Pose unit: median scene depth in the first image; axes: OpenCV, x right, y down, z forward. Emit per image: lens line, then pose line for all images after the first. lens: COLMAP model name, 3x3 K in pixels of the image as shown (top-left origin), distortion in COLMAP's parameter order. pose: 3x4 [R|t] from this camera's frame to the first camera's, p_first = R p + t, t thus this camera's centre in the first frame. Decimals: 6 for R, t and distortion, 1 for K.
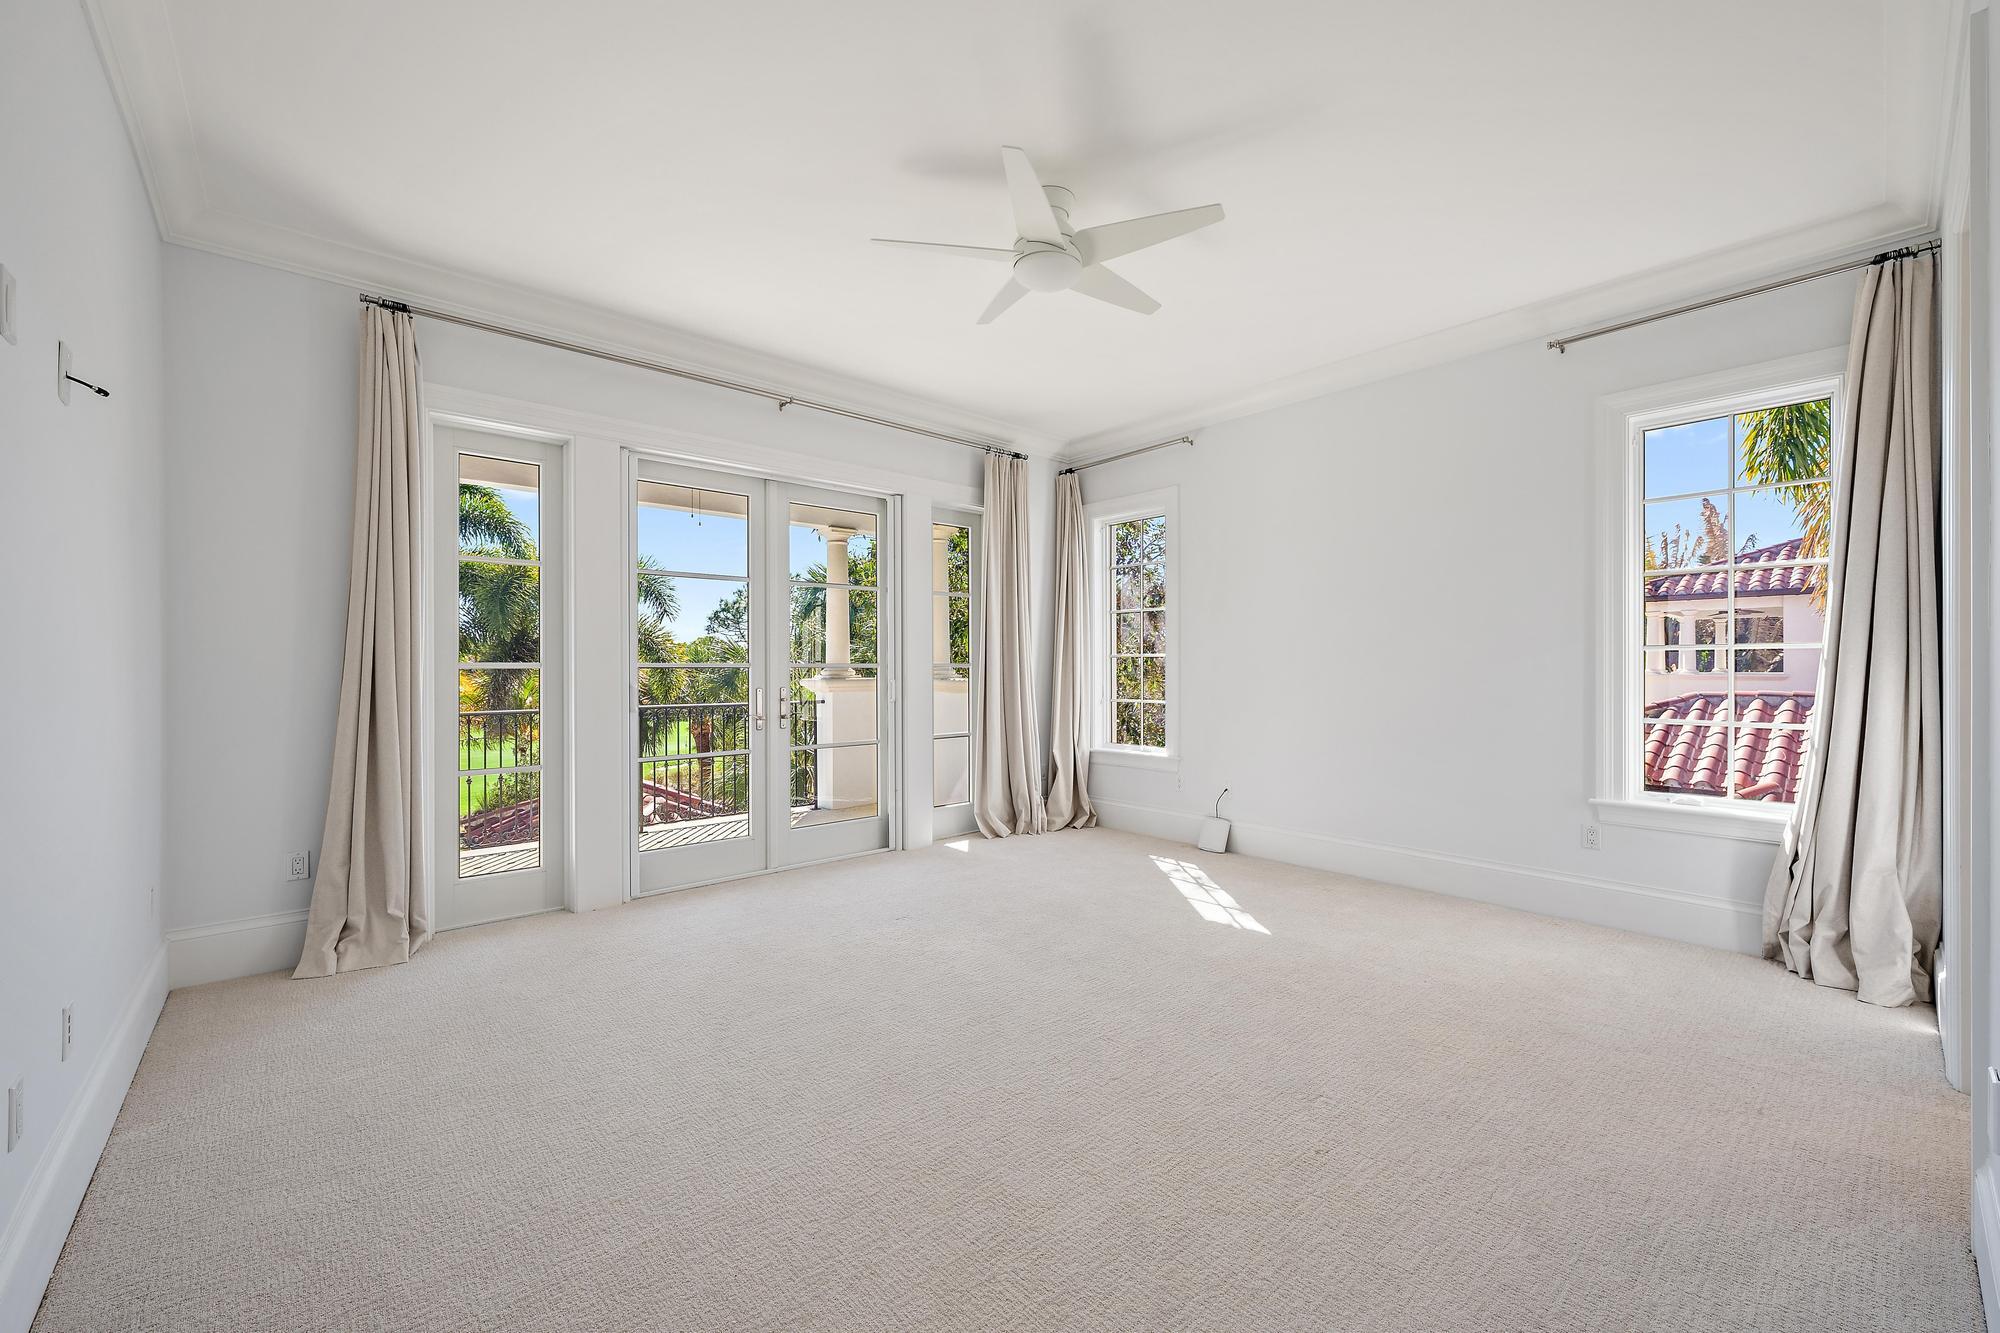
lens RADIAL K [[782.6, 0, 1000.0], [0, 782.6, 666.5], [0, 0, 1]] dist [0.000197, 0.000080]
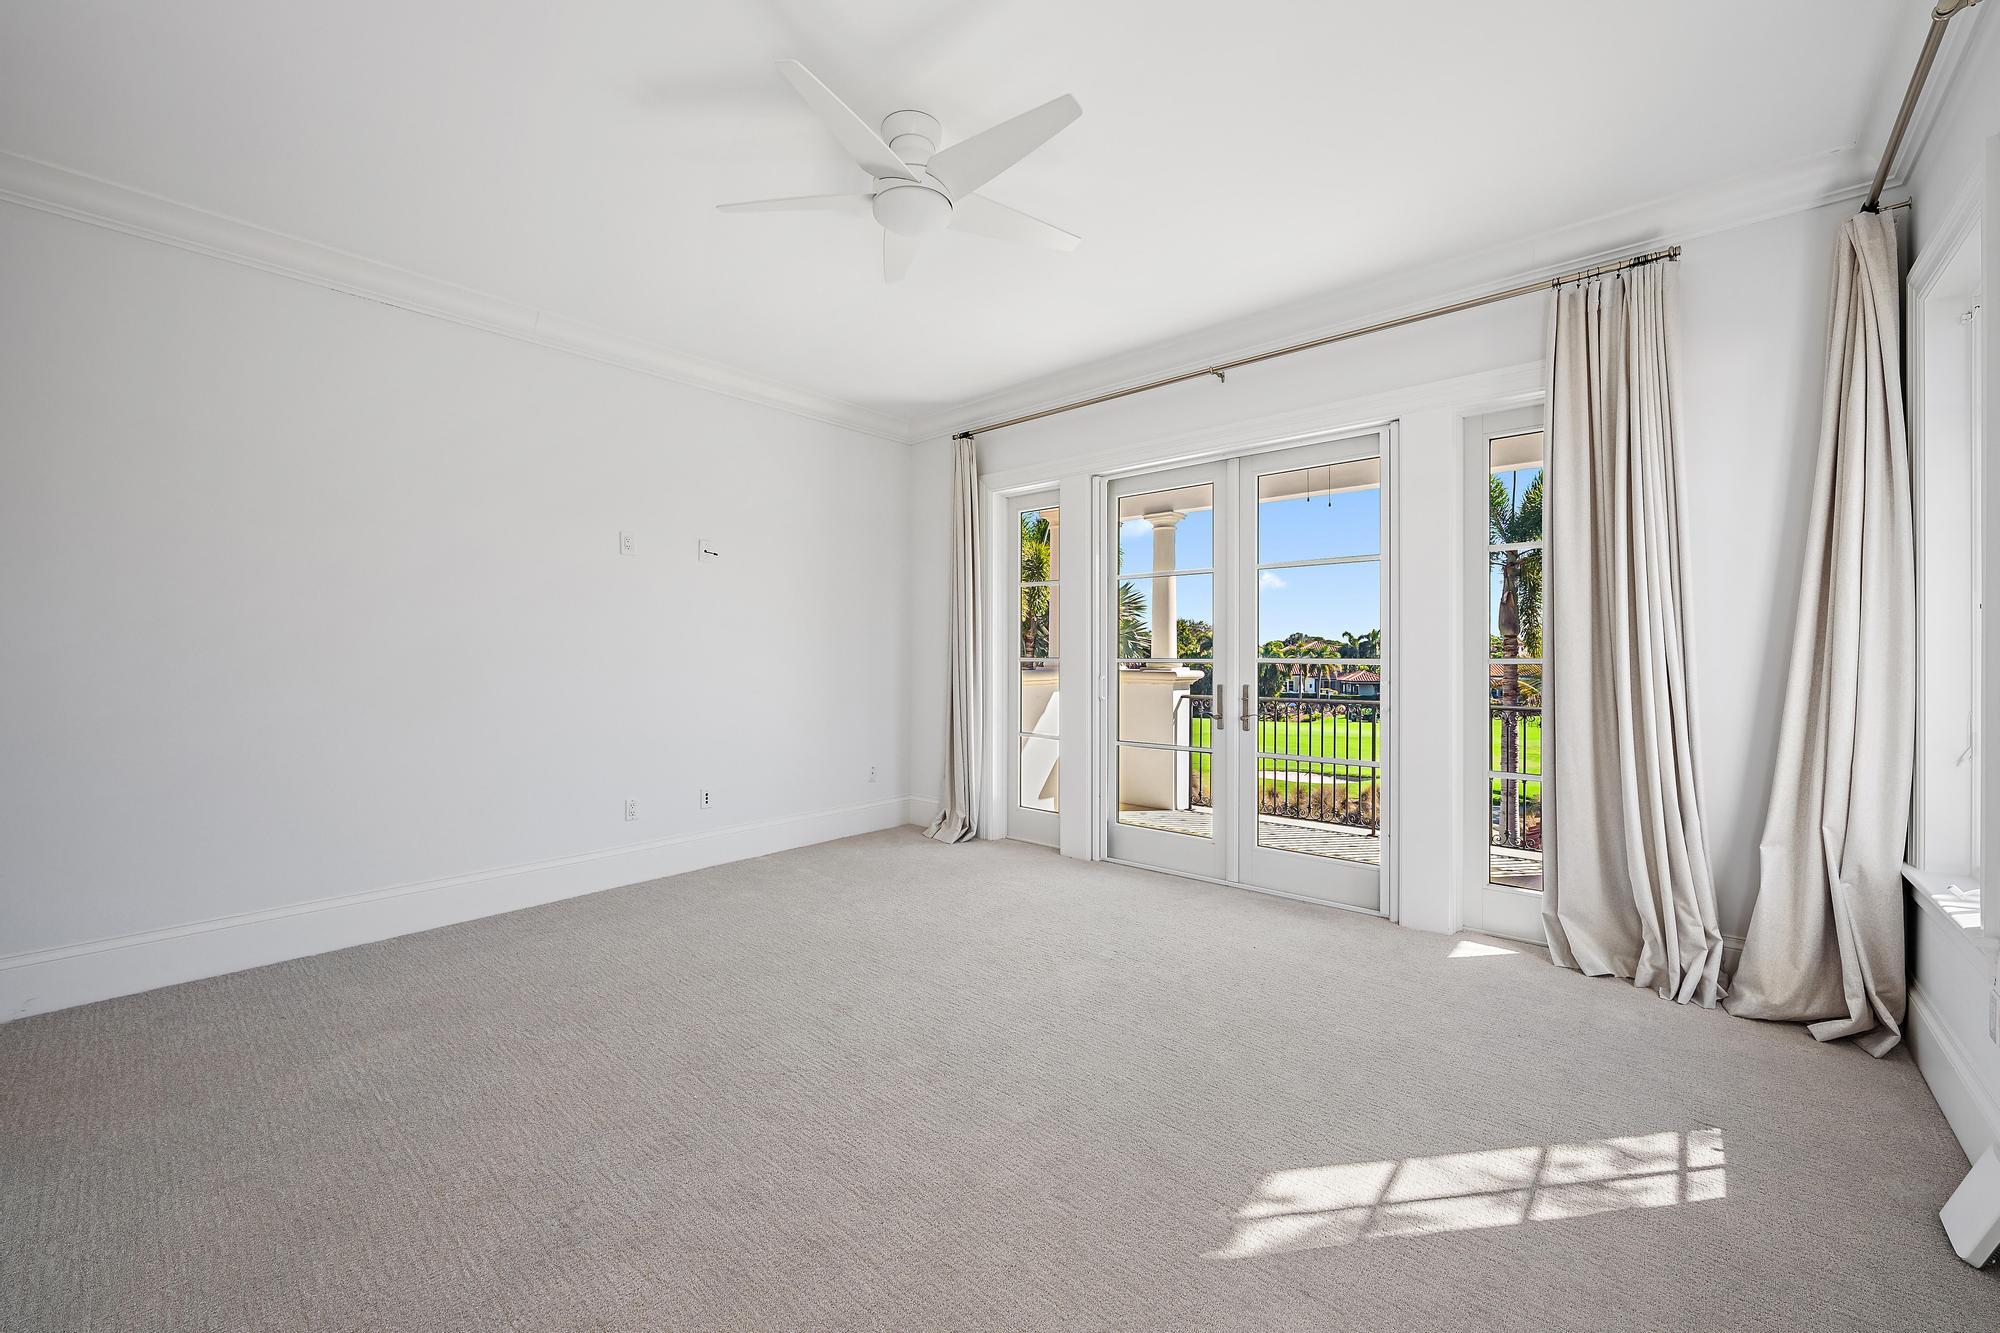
lens RADIAL K [[782.6, 0, 1000.0], [0, 782.6, 666.5], [0, 0, 1]] dist [0.000197, 0.000080]
pose [[0.101252, 0.032323, -0.994336, 0.673316], [0.001260, 0.999467, 0.032618, -0.023968], [0.994860, -0.004555, 0.101157, 0.696947]]
